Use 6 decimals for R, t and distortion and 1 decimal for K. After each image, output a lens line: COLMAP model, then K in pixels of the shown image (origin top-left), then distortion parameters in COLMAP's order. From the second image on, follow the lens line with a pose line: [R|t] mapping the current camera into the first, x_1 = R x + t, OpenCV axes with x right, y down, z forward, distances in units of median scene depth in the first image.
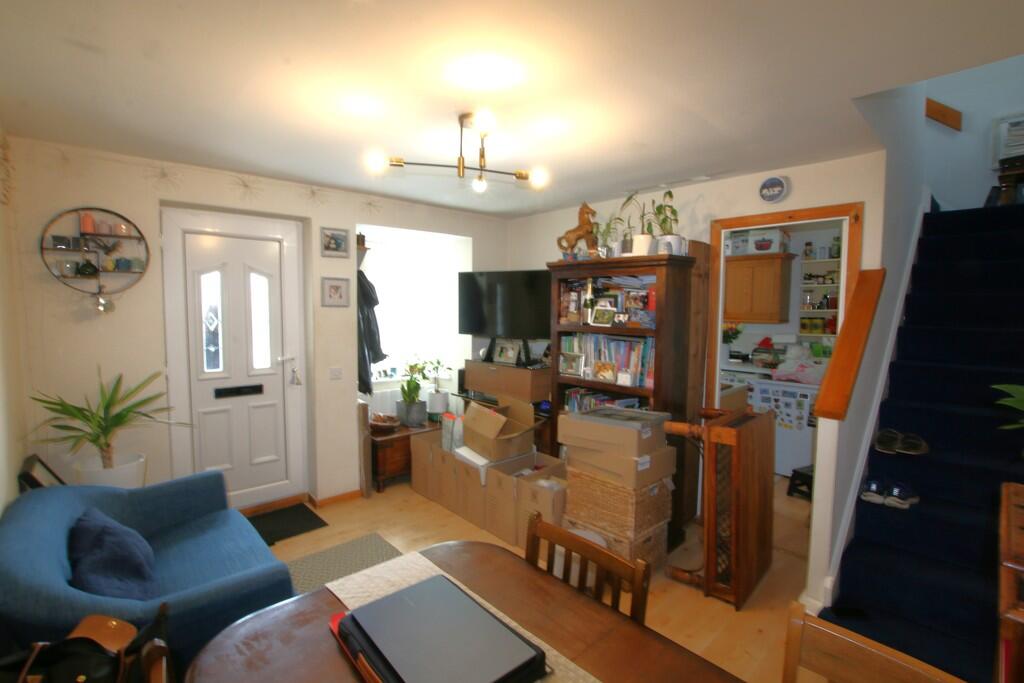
lens RADIAL K [[477.1, 0, 507.5], [0, 477.1, 345.4], [0, 0, 1]] dist [-0.001848, -0.000166]
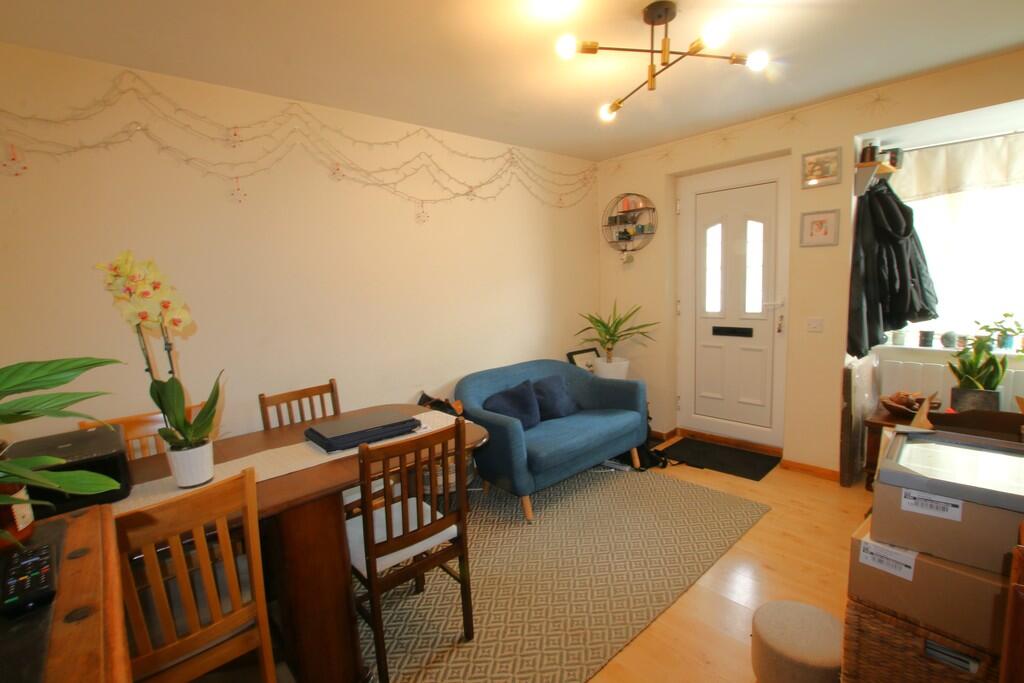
lens RADIAL K [[477.1, 0, 508.2], [0, 477.1, 340.7], [0, 0, 1]] dist [-0.001848, -0.000166]
pose [[0.012489, 0.121312, -0.992536, 0.528525], [-0.033490, 0.992107, 0.120838, 0.001788], [0.999361, 0.031731, 0.016453, 0.477341]]
